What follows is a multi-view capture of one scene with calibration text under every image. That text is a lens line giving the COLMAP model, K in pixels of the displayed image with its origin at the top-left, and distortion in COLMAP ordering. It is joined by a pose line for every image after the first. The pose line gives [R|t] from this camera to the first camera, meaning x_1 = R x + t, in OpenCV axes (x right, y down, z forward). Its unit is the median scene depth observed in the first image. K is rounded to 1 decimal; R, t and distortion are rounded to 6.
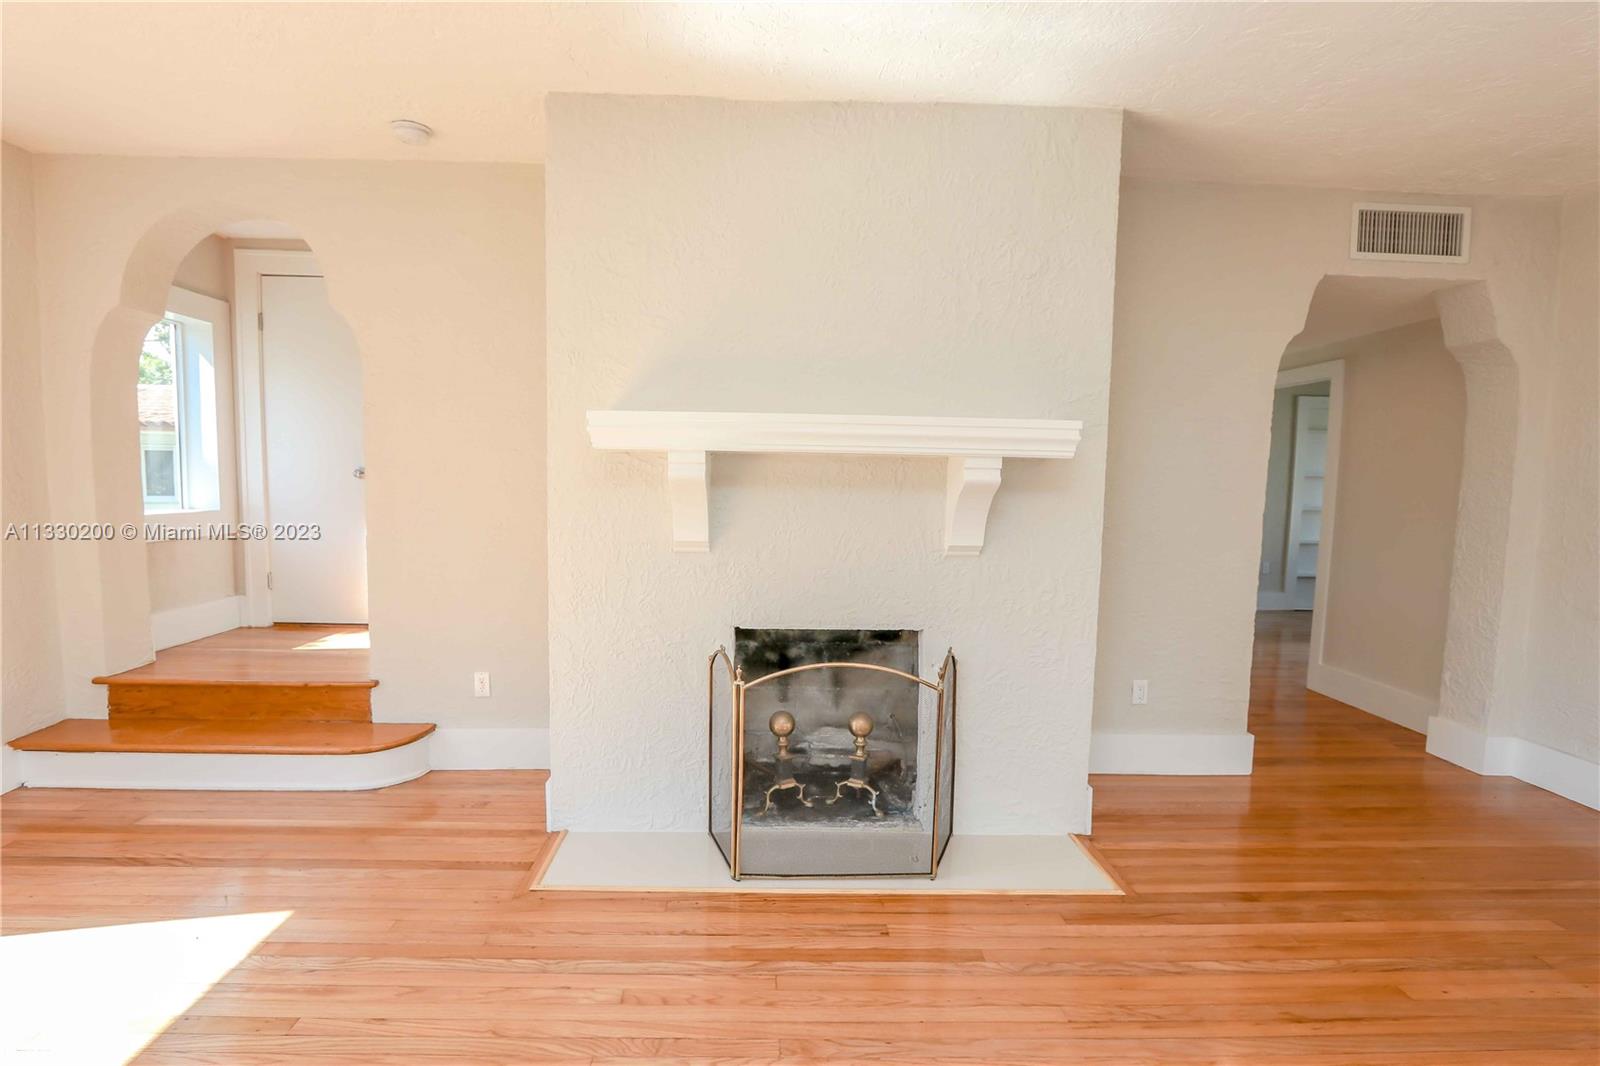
lens RADIAL K [[752.9, 0, 790.3], [0, 752.9, 542.8], [0, 0, 1]] dist [-0.019112, 0.000997]
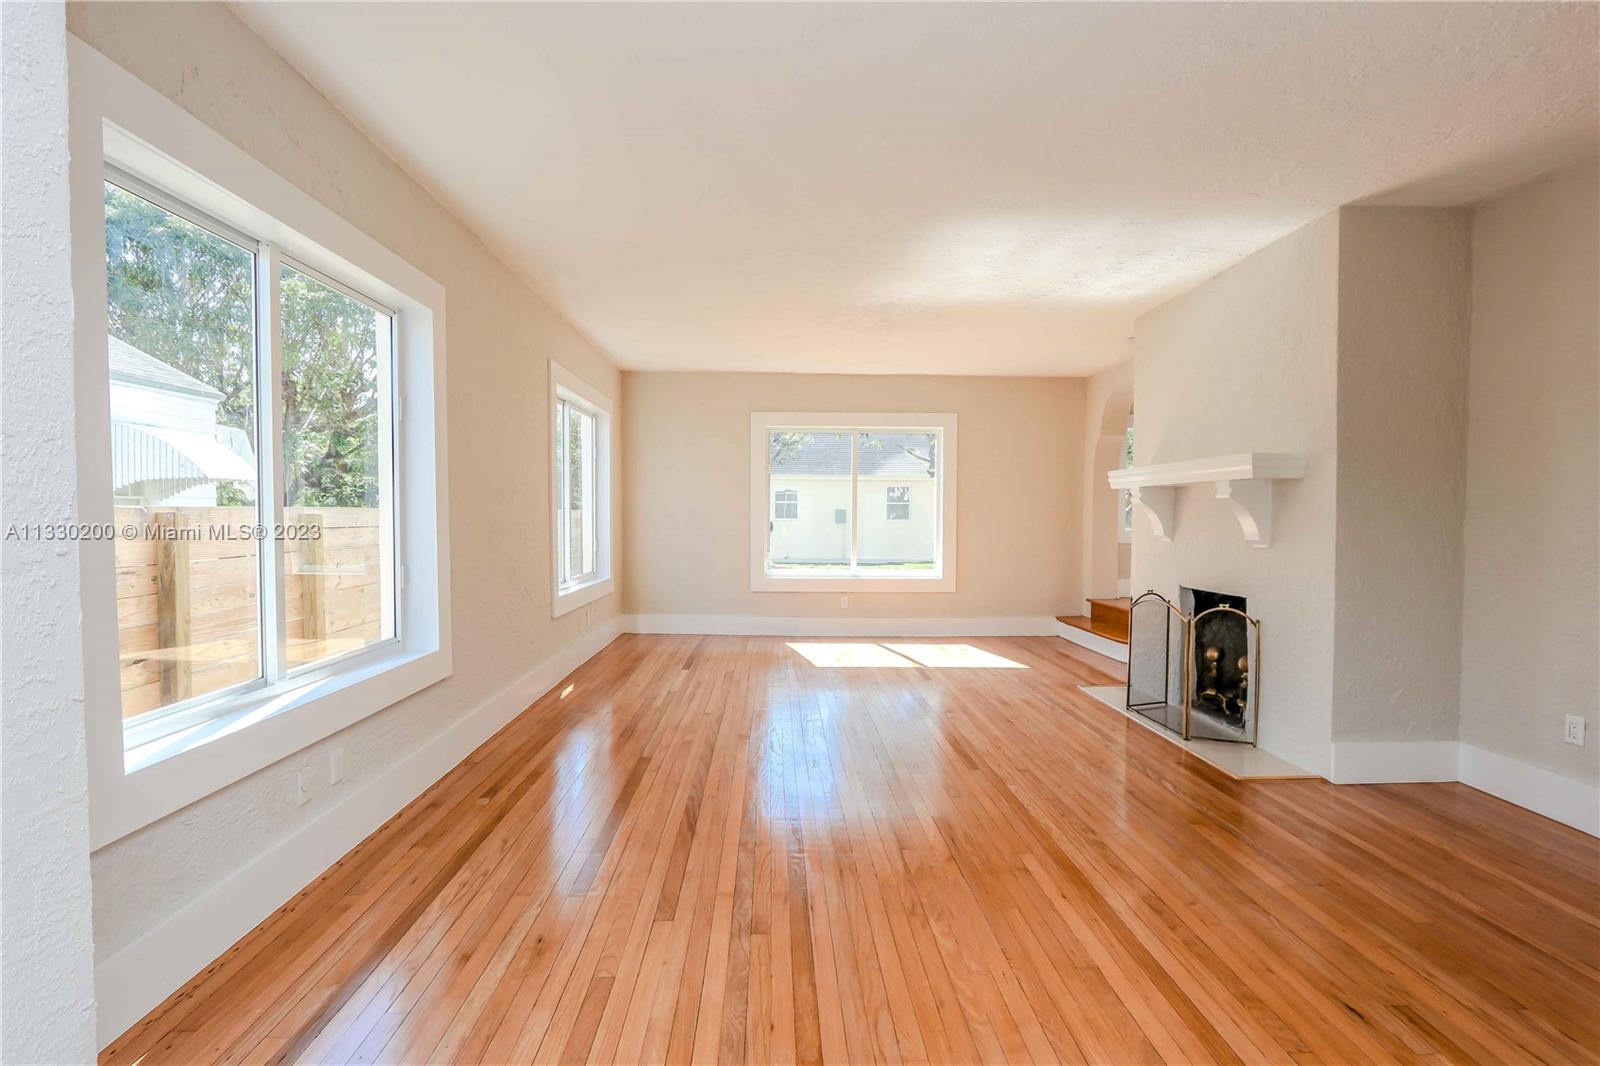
lens RADIAL K [[752.9, 0, 797.8], [0, 752.9, 532.7], [0, 0, 1]] dist [-0.019112, 0.000997]
pose [[0.011550, 0.007590, -0.999904, 1.701095], [-0.087123, 0.996176, 0.006555, 0.056946], [0.996131, 0.087039, 0.012167, 0.090739]]
